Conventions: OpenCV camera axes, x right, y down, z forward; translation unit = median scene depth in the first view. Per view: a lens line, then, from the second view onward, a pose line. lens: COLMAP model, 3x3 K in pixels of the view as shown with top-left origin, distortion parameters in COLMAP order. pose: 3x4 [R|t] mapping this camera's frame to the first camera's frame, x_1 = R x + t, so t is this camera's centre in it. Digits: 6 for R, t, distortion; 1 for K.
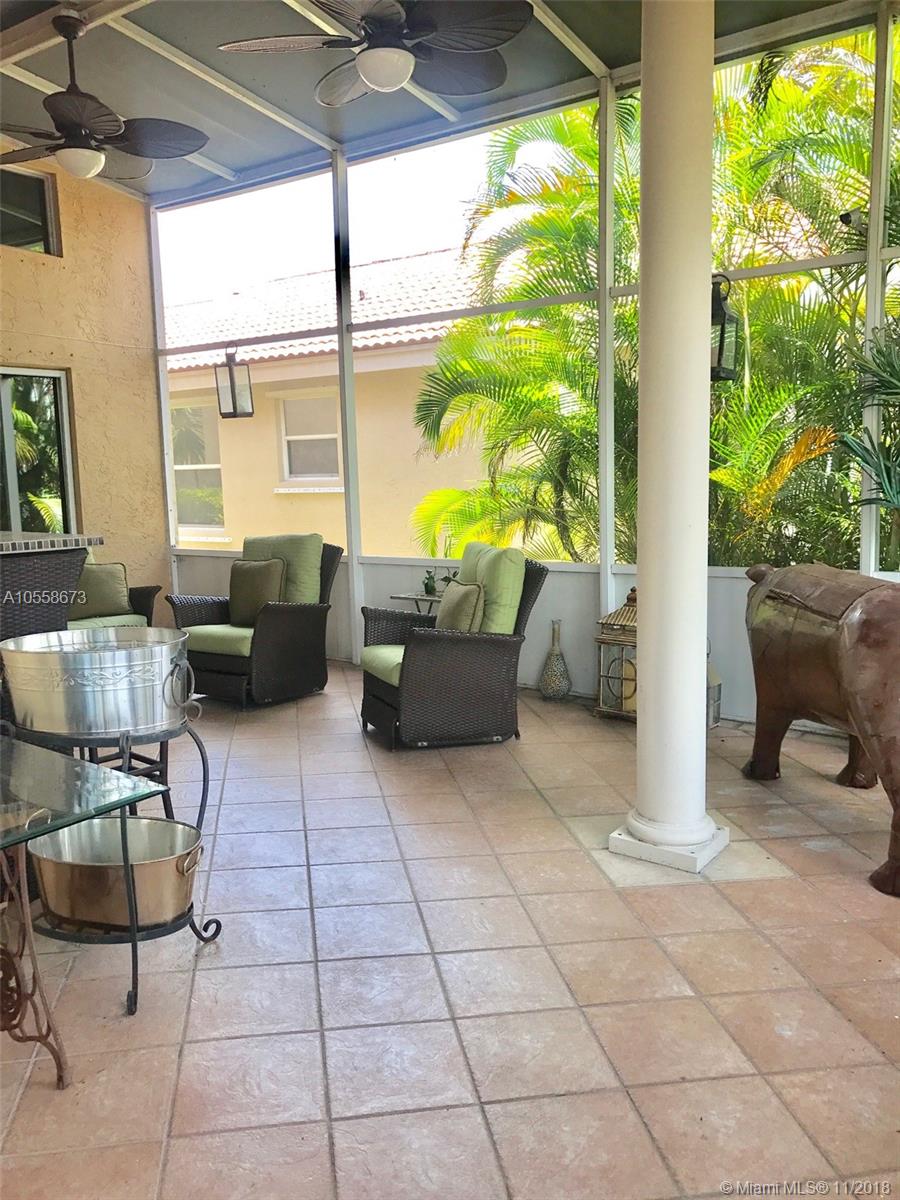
lens RADIAL K [[993.0, 0, 446.5], [0, 993.0, 593.0], [0, 0, 1]] dist [0.058004, -0.075255]
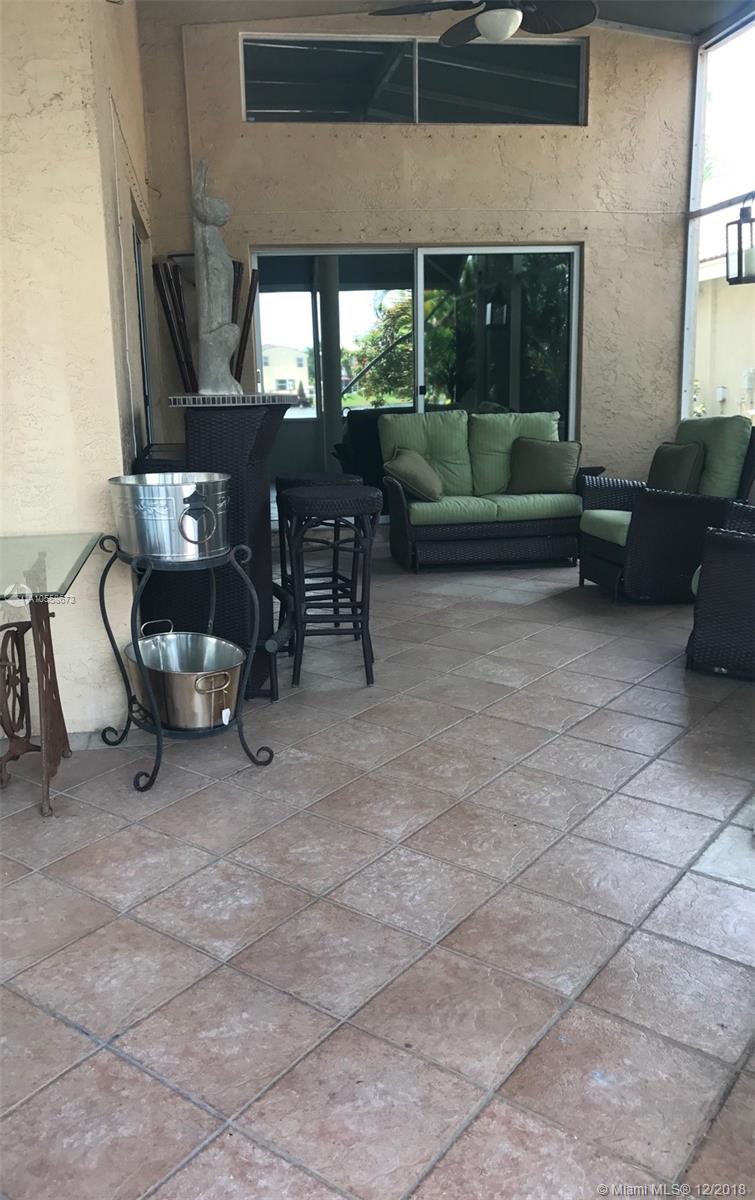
lens RADIAL K [[1024.3, 0, 377.1], [0, 1024.3, 605.2], [0, 0, 1]] dist [0.017921, -0.007090]
pose [[0.670949, 0.168372, -0.722134, 0.284996], [-0.087726, 0.985064, 0.148168, -0.002886], [0.736296, -0.036063, 0.675698, 0.149142]]
